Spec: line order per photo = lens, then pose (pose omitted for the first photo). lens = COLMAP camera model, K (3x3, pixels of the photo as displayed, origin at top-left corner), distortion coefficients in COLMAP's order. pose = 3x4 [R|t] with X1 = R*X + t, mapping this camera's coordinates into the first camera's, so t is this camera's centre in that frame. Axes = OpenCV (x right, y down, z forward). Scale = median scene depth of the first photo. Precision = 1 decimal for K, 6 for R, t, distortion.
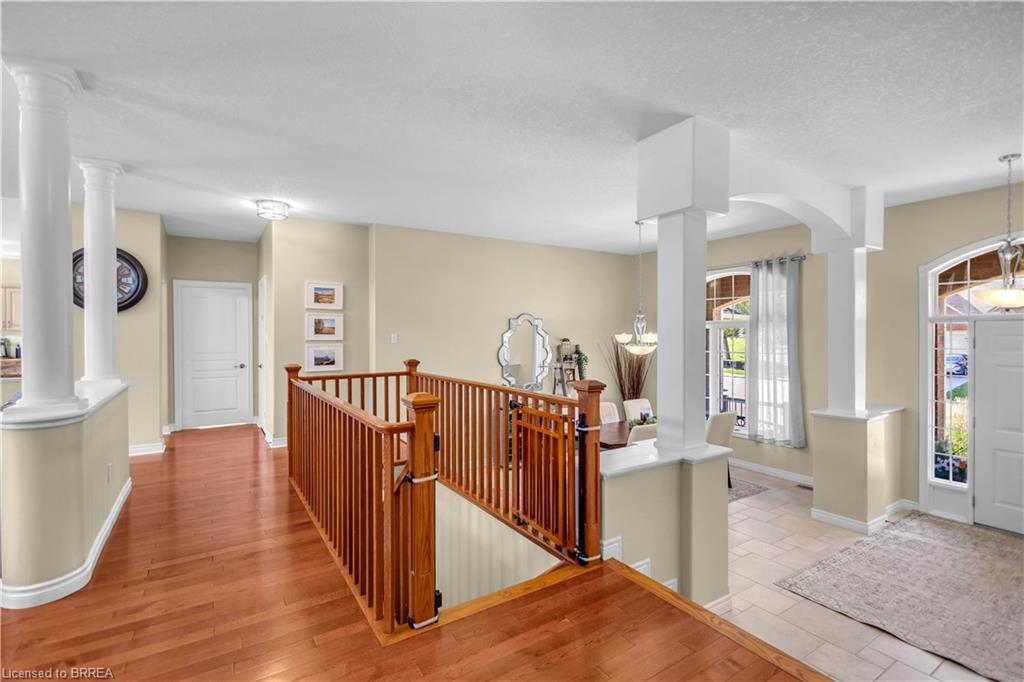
lens RADIAL K [[472.5, 0, 509.1], [0, 472.5, 337.3], [0, 0, 1]] dist [0.011058, -0.000618]
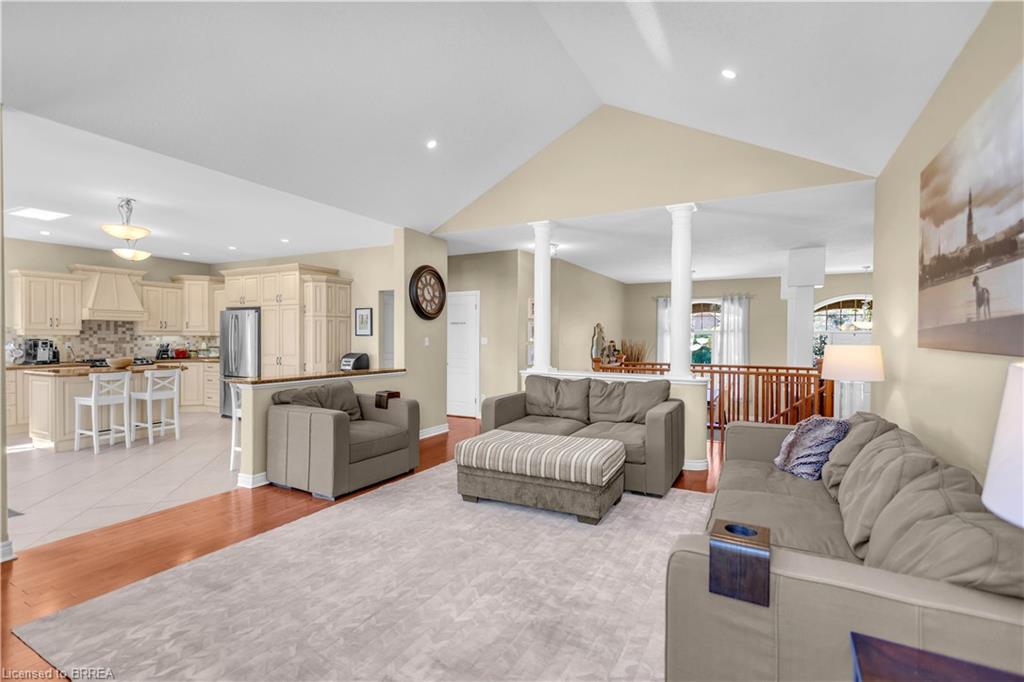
lens RADIAL K [[472.5, 0, 509.1], [0, 472.5, 337.3], [0, 0, 1]] dist [0.011058, -0.000618]
pose [[0.879471, 0.008252, 0.475882, -1.065763], [-0.005747, 0.999961, -0.006719, -0.000101], [-0.475919, 0.003174, 0.879484, -0.134963]]
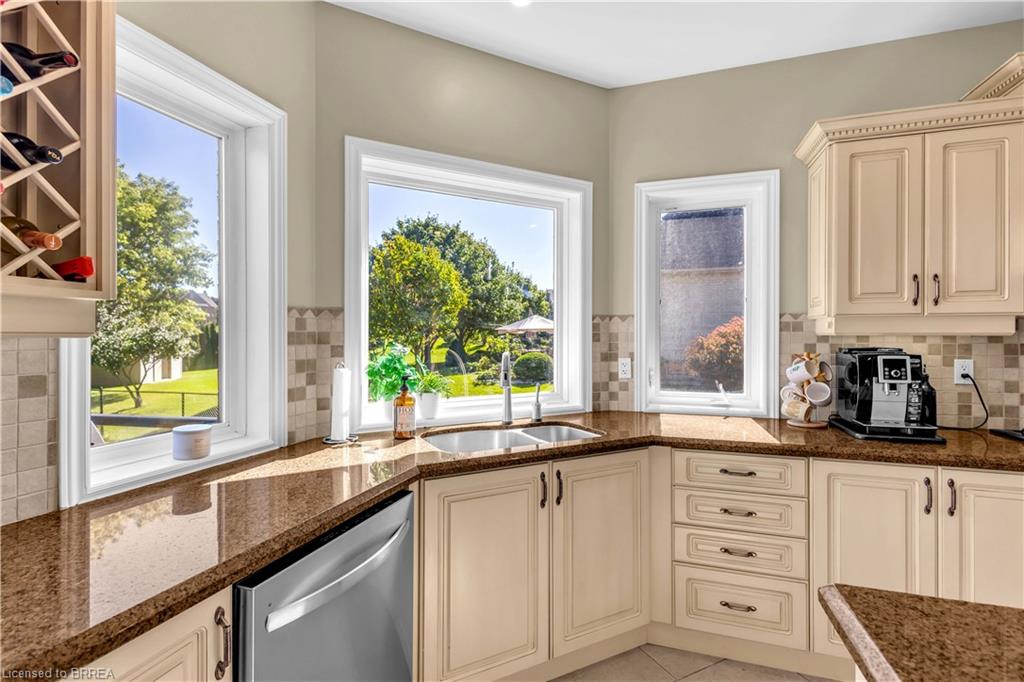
lens RADIAL K [[472.5, 0, 509.1], [0, 472.5, 337.3], [0, 0, 1]] dist [0.011058, -0.000618]
pose [[0.623374, 0.008880, -0.781874, -1.410928], [-0.010507, 0.999940, 0.002979, -0.003442], [0.781854, 0.006358, 0.623430, 0.992292]]
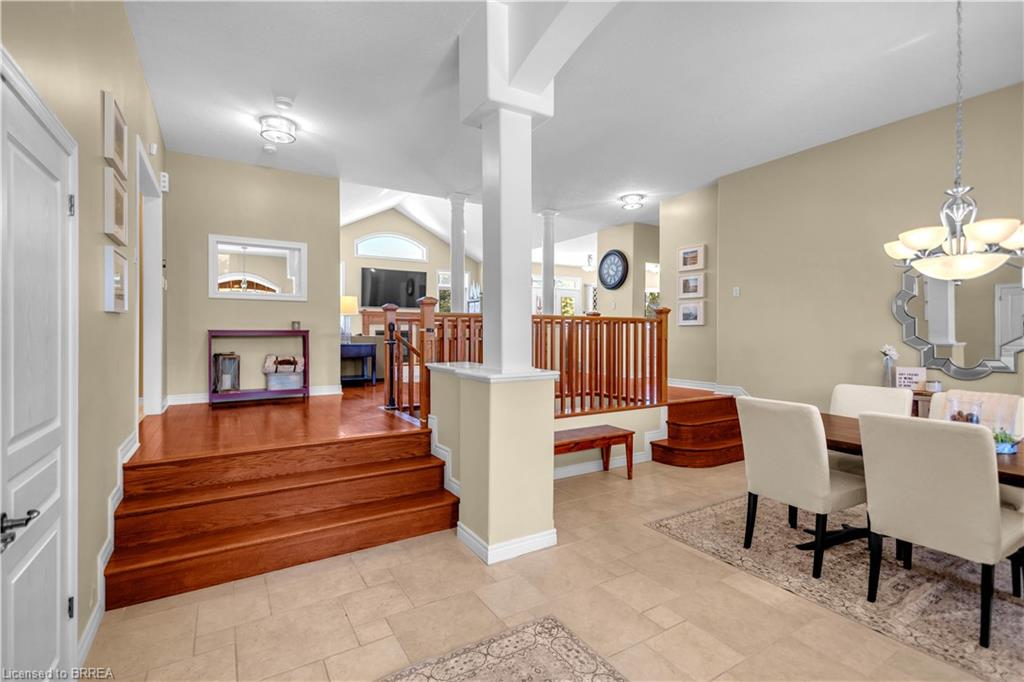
lens RADIAL K [[472.5, 0, 509.1], [0, 472.5, 337.3], [0, 0, 1]] dist [0.011058, -0.000618]
pose [[-0.024107, 0.007350, -0.999682, 0.739497], [-0.009407, 0.999927, 0.007578, 0.094462], [0.999665, 0.009587, -0.024036, 0.591034]]
